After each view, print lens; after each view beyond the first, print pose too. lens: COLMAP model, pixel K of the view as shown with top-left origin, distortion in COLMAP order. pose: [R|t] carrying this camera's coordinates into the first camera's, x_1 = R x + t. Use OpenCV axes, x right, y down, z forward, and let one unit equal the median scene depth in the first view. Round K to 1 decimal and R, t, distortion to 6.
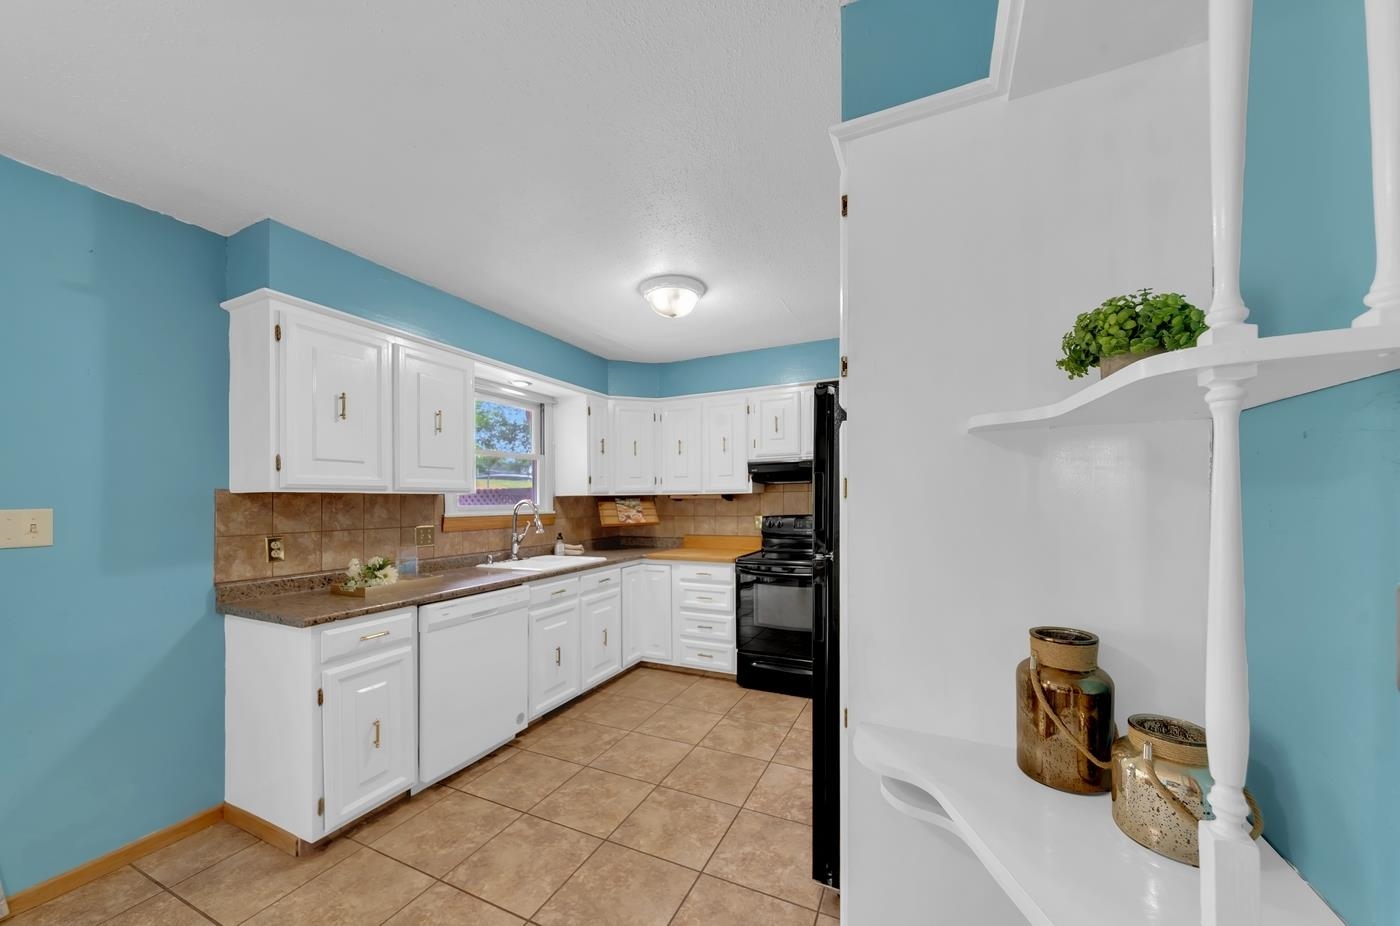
lens RADIAL K [[491.8, 0, 702.6], [0, 491.8, 495.3], [0, 0, 1]] dist [0.000863, 0.000098]
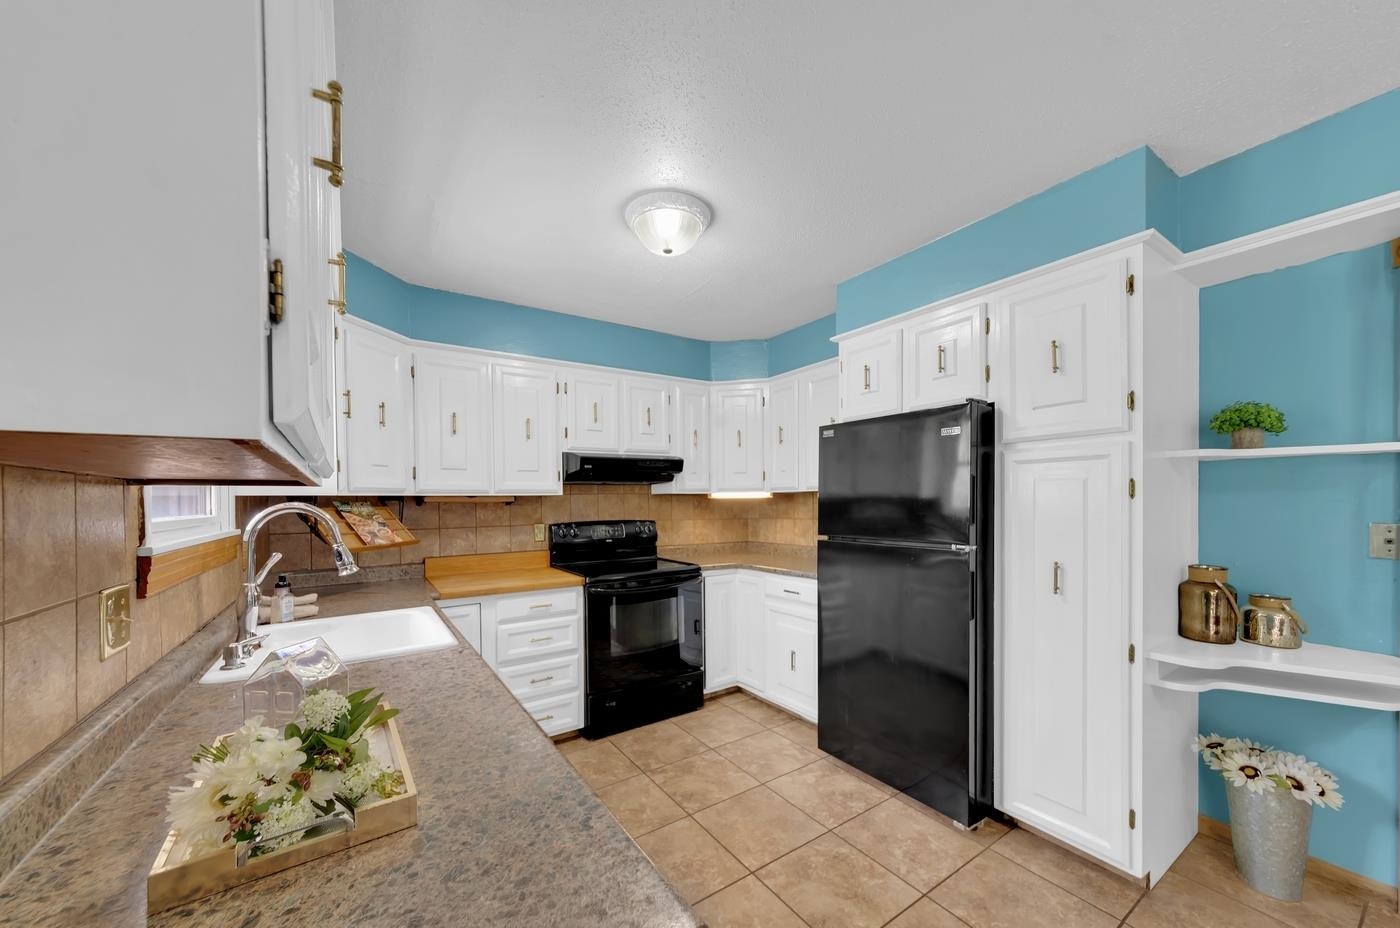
lens RADIAL K [[508.8, 0, 691.2], [0, 508.8, 505.7], [0, 0, 1]] dist [0.002070, 0.000077]
pose [[0.523138, -0.003787, 0.852240, -0.487609], [-0.002123, 0.999981, 0.005746, 0.007266], [-0.852245, -0.004815, 0.523120, 0.399715]]
